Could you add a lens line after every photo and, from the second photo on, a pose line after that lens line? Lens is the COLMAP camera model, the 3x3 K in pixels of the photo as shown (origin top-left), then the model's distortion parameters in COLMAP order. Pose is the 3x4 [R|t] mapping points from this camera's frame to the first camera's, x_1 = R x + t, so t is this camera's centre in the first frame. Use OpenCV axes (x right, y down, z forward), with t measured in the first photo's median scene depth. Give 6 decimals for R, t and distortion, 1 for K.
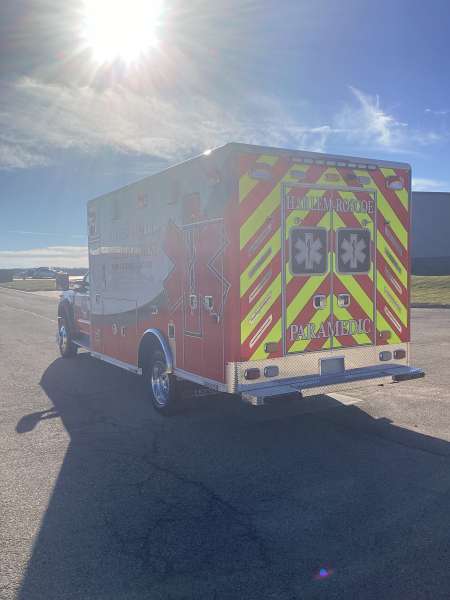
lens RADIAL K [[560.9, 0, 227.1], [0, 560.9, 294.6], [0, 0, 1]] dist [0.081269, 0.015502]
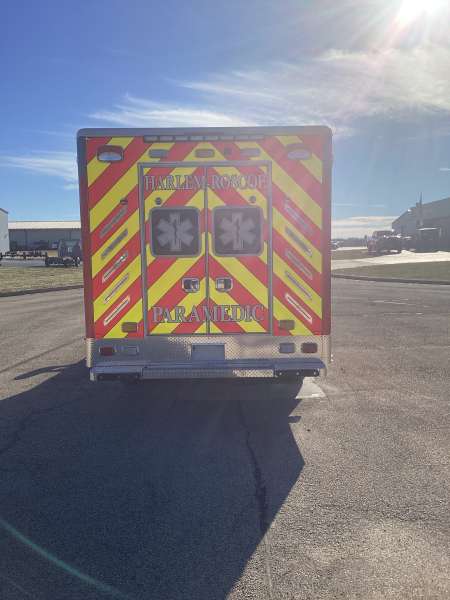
lens RADIAL K [[560.9, 0, 227.1], [0, 560.9, 294.6], [0, 0, 1]] dist [0.081269, 0.015502]
pose [[0.848928, 0.053035, -0.525842, 0.714177], [-0.024367, 0.997822, 0.061298, -0.030247], [0.527947, -0.039225, 0.848371, 0.212168]]
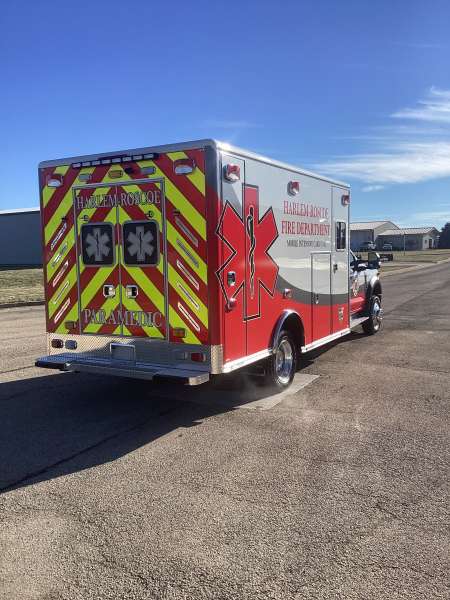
lens RADIAL K [[532.9, 0, 225.0], [0, 532.9, 300.0], [0, 0, 1]] dist [0.095355, -0.205449]
pose [[0.476159, 0.081813, -0.875545, 1.165506], [-0.034734, 0.996635, 0.074239, -0.053918], [0.878673, -0.004938, 0.477399, 0.691586]]
